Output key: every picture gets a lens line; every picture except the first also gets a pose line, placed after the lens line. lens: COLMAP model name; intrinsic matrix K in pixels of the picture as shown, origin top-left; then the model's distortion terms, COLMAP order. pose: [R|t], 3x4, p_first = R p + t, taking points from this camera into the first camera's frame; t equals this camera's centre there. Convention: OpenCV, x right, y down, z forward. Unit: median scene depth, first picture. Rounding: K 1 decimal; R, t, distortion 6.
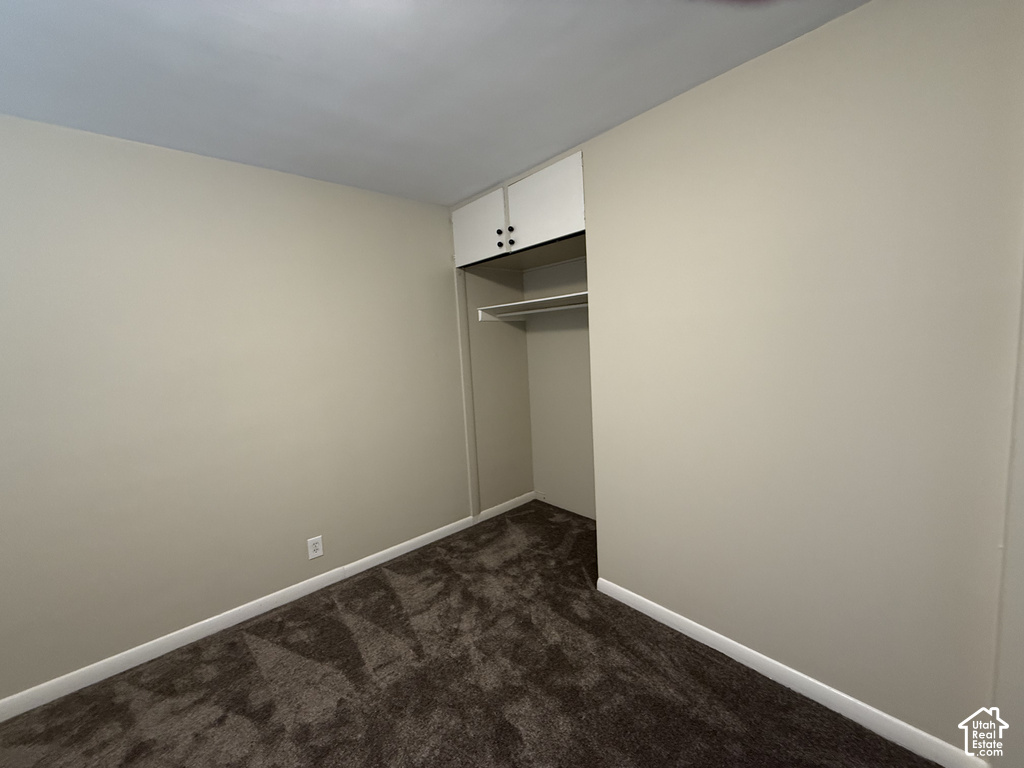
lens RADIAL K [[405.7, 0, 512.0], [0, 405.7, 384.0], [0, 0, 1]] dist [0.001021, 0.000158]
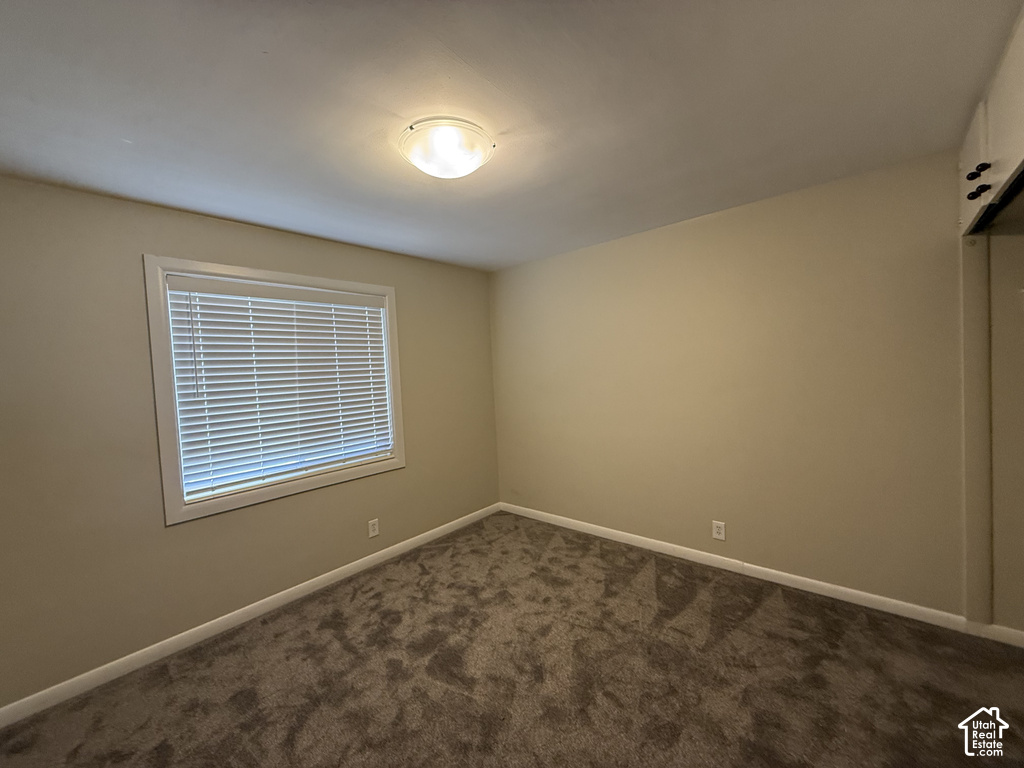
lens RADIAL K [[405.7, 0, 512.0], [0, 405.7, 384.0], [0, 0, 1]] dist [0.001021, 0.000158]
pose [[0.127141, 0.083061, -0.988401, 0.672606], [-0.058826, 0.995365, 0.076079, -0.082298], [0.990139, 0.048471, 0.131438, 0.297533]]
